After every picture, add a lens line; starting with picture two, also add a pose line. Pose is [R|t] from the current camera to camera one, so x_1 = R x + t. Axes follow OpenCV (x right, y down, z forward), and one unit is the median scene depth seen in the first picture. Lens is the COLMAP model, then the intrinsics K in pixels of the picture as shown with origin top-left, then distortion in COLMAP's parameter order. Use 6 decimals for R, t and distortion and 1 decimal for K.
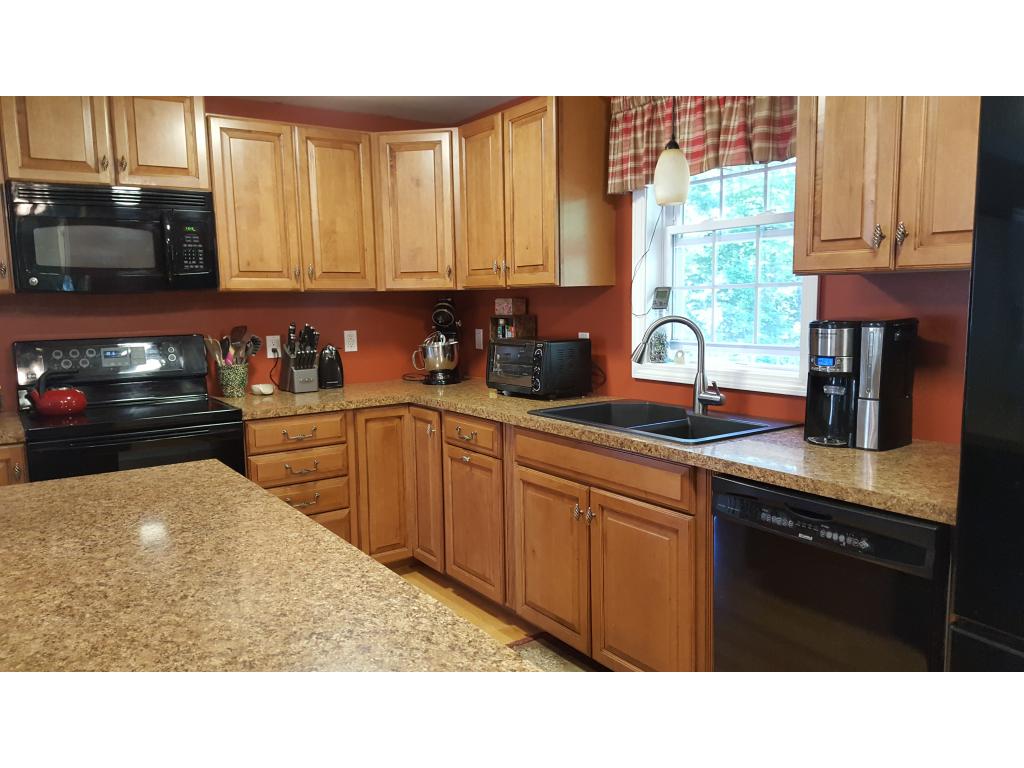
lens RADIAL K [[736.5, 0, 492.9], [0, 736.5, 388.5], [0, 0, 1]] dist [0.117384, -0.151255]
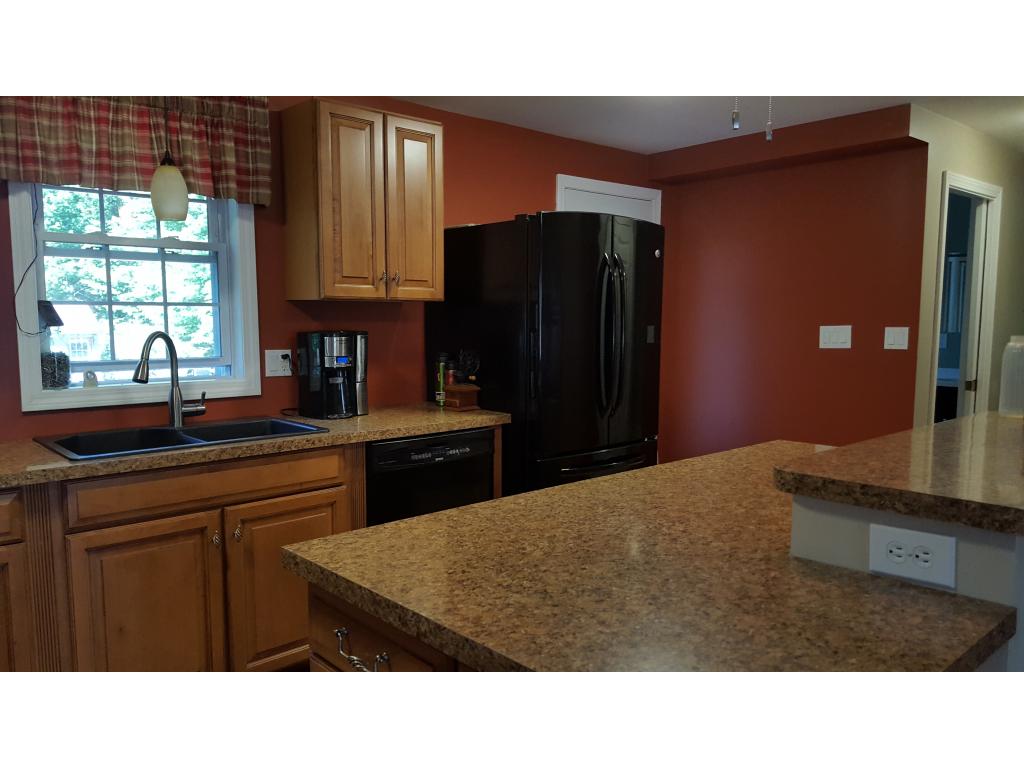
lens RADIAL K [[736.5, 0, 492.9], [0, 736.5, 388.5], [0, 0, 1]] dist [0.117384, -0.151255]
pose [[-0.113313, -0.073814, 0.990814, -1.060226], [0.126872, 0.987998, 0.088114, -0.074308], [-0.985426, 0.135691, -0.102588, 0.915555]]
